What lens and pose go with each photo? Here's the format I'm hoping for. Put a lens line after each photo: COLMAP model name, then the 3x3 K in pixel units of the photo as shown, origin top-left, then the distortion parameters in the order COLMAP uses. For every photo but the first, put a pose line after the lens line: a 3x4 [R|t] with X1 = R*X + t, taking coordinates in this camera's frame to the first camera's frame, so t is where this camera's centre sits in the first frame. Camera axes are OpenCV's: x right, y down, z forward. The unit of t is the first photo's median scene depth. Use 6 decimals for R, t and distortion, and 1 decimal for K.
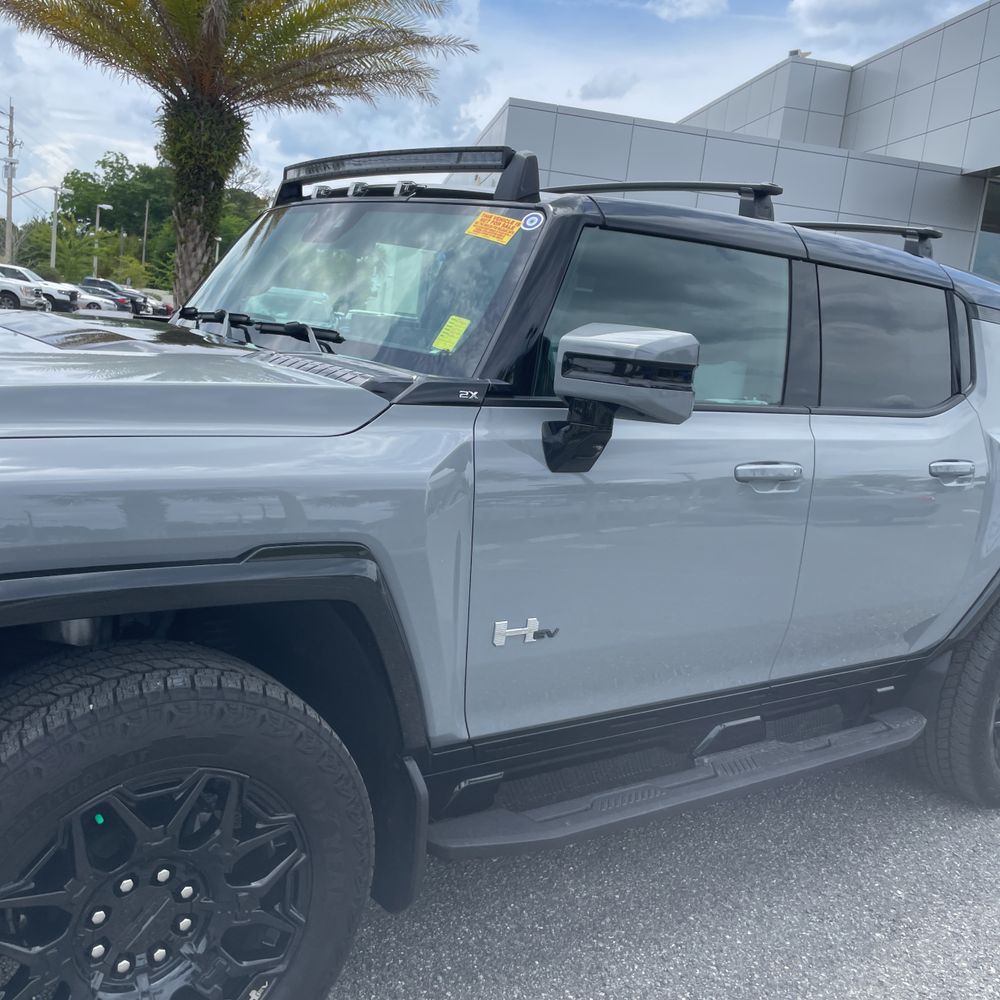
lens RADIAL K [[1009.1, 0, 493.1], [0, 1009.1, 496.8], [0, 0, 1]] dist [0.094997, -0.135777]
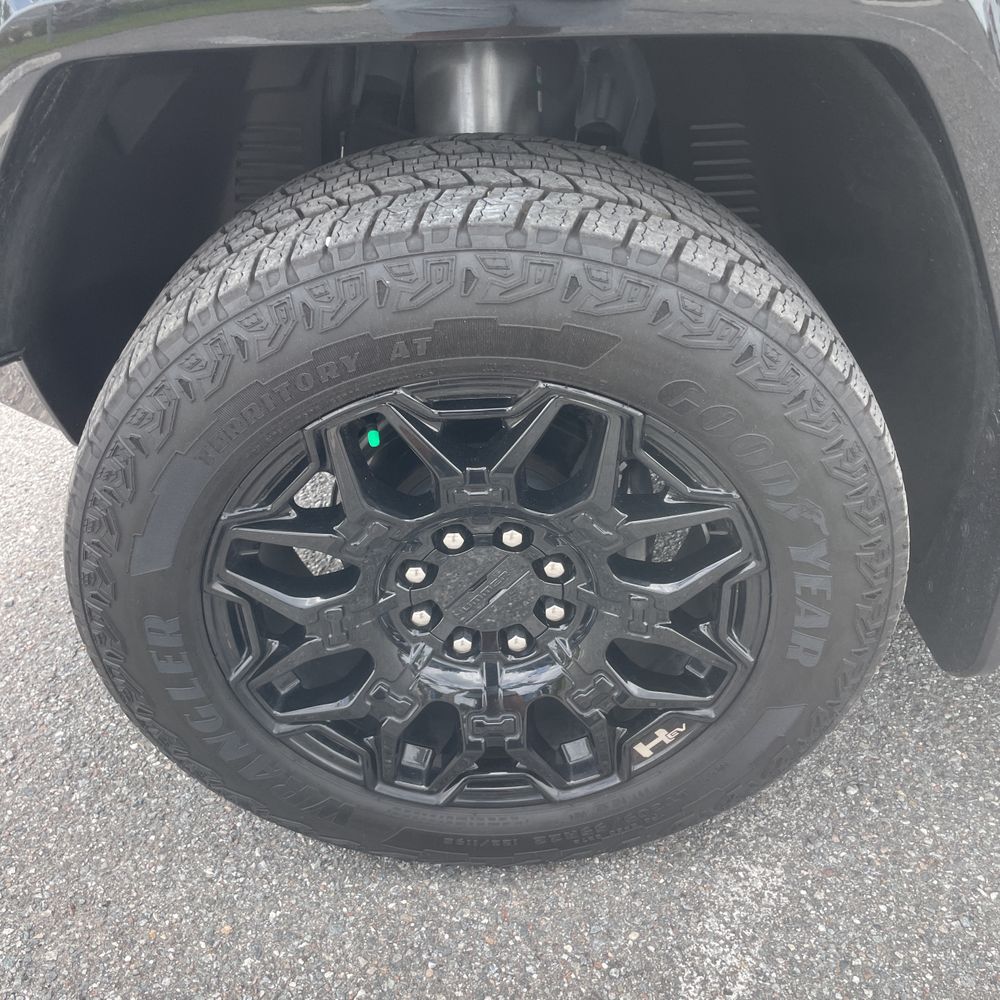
lens RADIAL K [[1009.1, 0, 493.1], [0, 1009.1, 496.8], [0, 0, 1]] dist [0.094997, -0.135777]
pose [[0.783309, 0.238030, -0.574255, 0.010711], [0.012070, 0.917787, 0.396889, 0.109413], [0.621515, -0.317818, 0.716038, 0.582630]]
